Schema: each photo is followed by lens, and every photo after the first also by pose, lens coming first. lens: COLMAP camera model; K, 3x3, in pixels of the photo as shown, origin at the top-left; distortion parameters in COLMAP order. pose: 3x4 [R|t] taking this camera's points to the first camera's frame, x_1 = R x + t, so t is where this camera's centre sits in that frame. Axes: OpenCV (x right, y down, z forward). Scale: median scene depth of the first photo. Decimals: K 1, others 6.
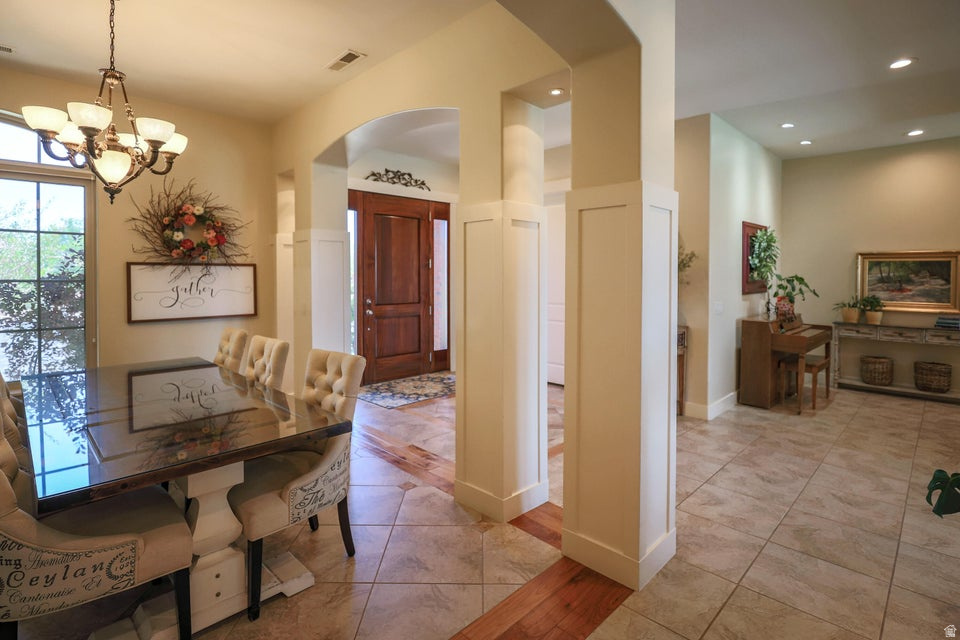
lens RADIAL K [[472.4, 0, 479.1], [0, 472.4, 282.9], [0, 0, 1]] dist [-0.000619, -0.000232]
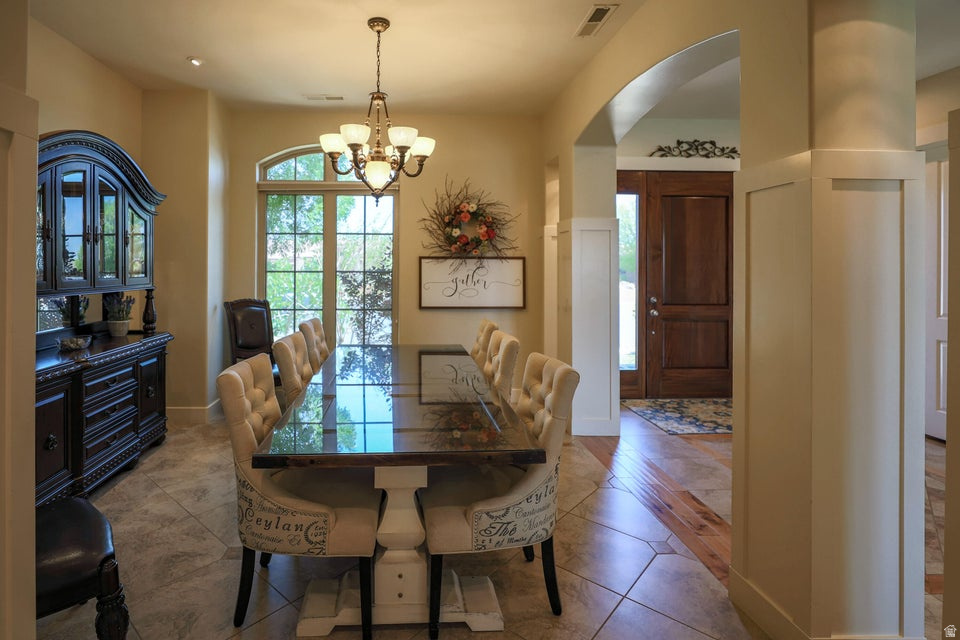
lens RADIAL K [[460.0, 0, 481.6], [0, 460.0, 265.3], [0, 0, 1]] dist [-0.003610, -0.000031]
pose [[0.734141, 0.001697, -0.678995, 0.136297], [-0.016058, 0.999761, -0.014863, -0.007372], [0.678807, 0.021815, 0.733993, 0.255388]]
